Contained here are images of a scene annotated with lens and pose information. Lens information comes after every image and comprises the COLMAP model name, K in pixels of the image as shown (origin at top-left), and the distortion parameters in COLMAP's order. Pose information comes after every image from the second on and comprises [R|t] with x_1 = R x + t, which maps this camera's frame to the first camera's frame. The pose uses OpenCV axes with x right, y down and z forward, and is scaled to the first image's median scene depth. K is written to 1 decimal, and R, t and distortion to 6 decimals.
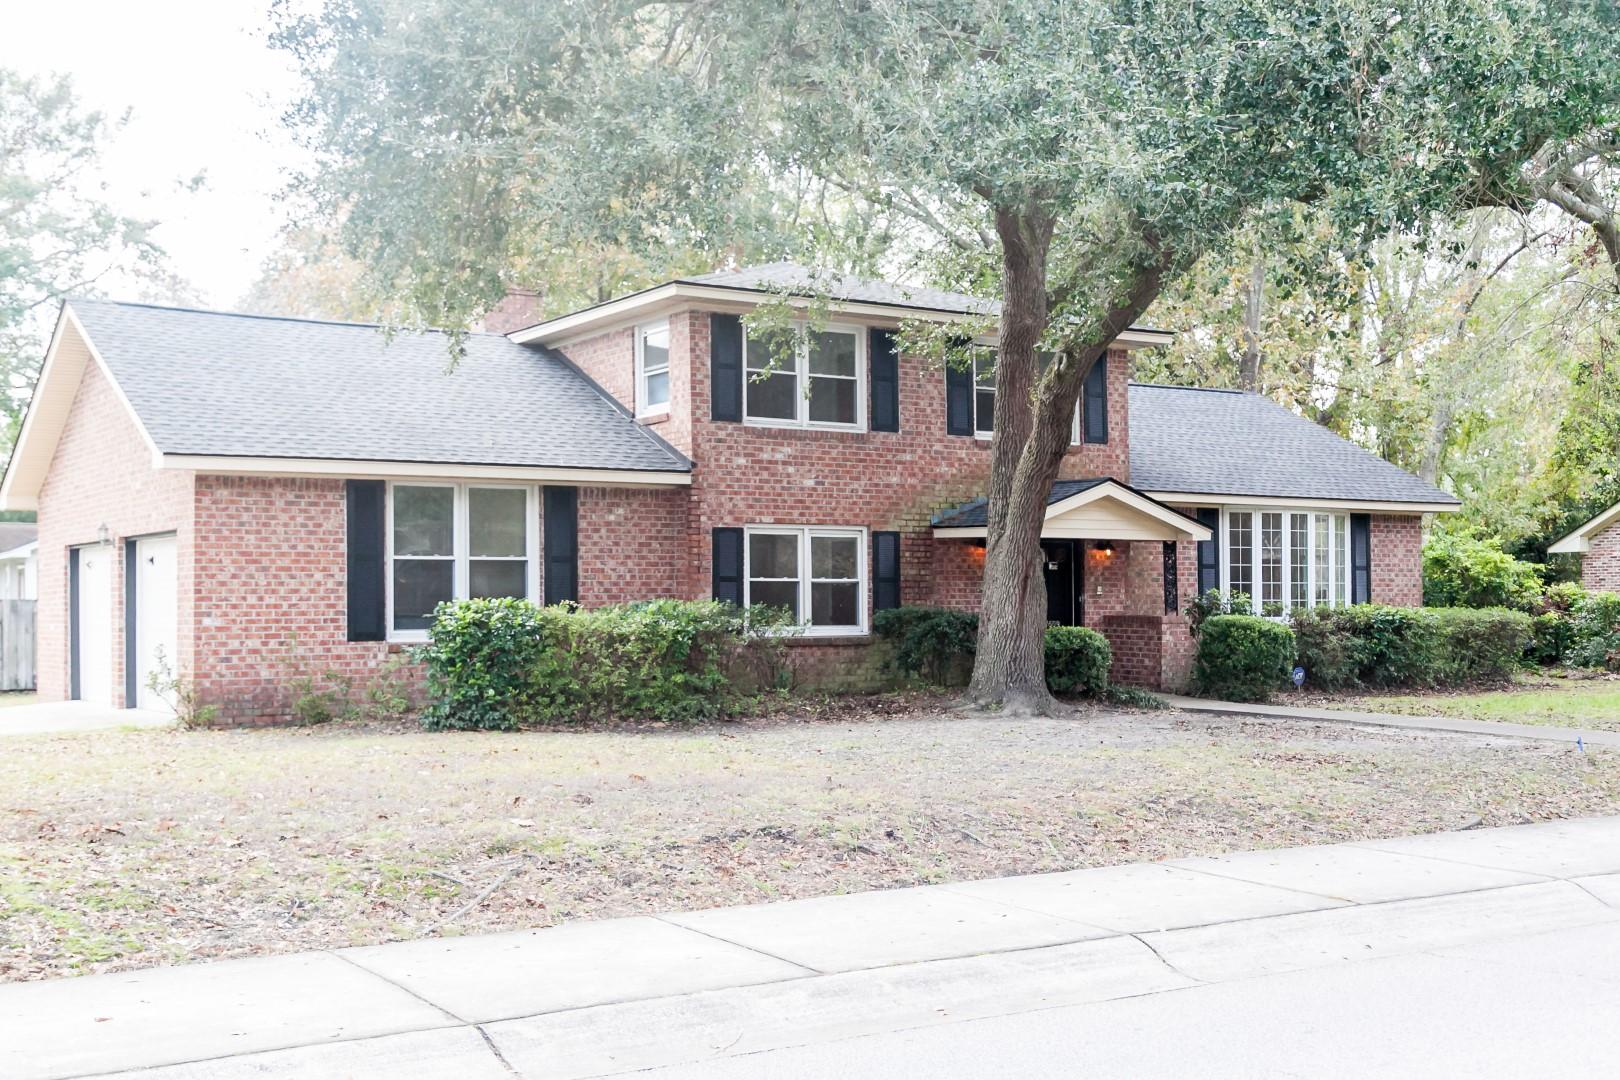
lens RADIAL K [[1869.1, 0, 812.0], [0, 1869.1, 548.2], [0, 0, 1]] dist [0.058993, 0.000000]
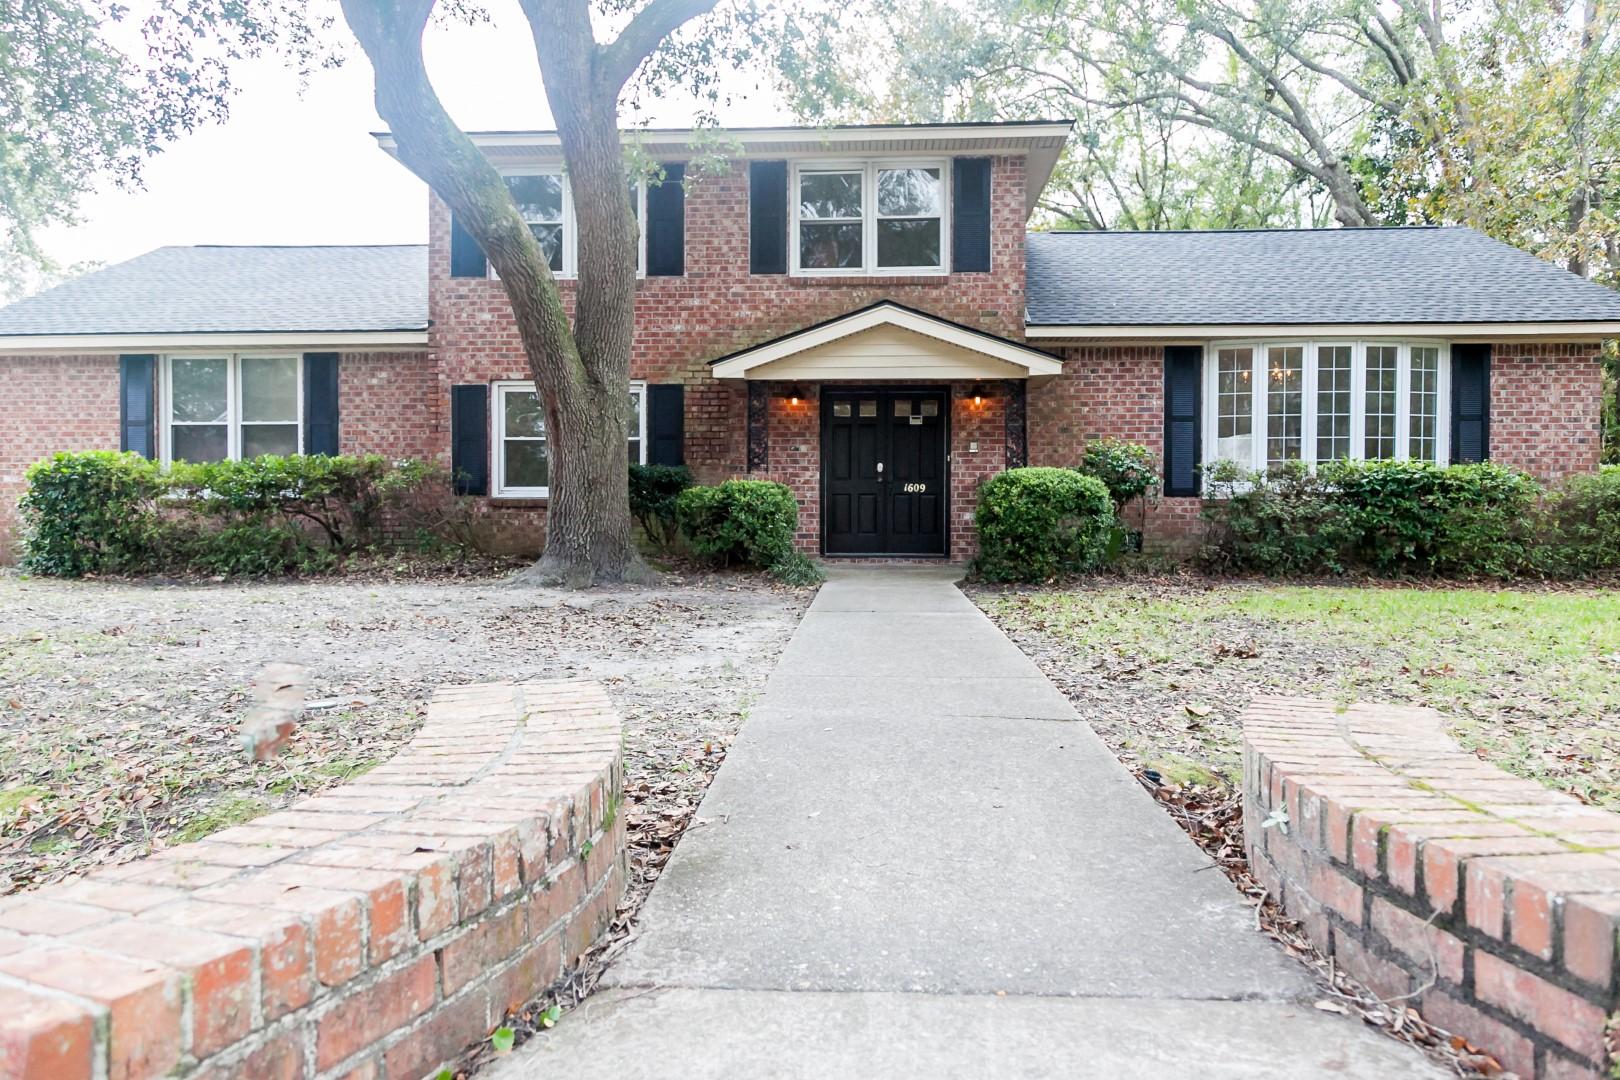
lens RADIAL K [[1126.1, 0, 808.2], [0, 1126.1, 535.2], [0, 0, 1]] dist [0.008734, -0.001175]
pose [[0.806181, 0.010096, -0.591583, 0.445401], [0.013596, 0.999274, 0.035582, 0.048593], [0.591513, -0.036729, 0.805459, 0.621122]]
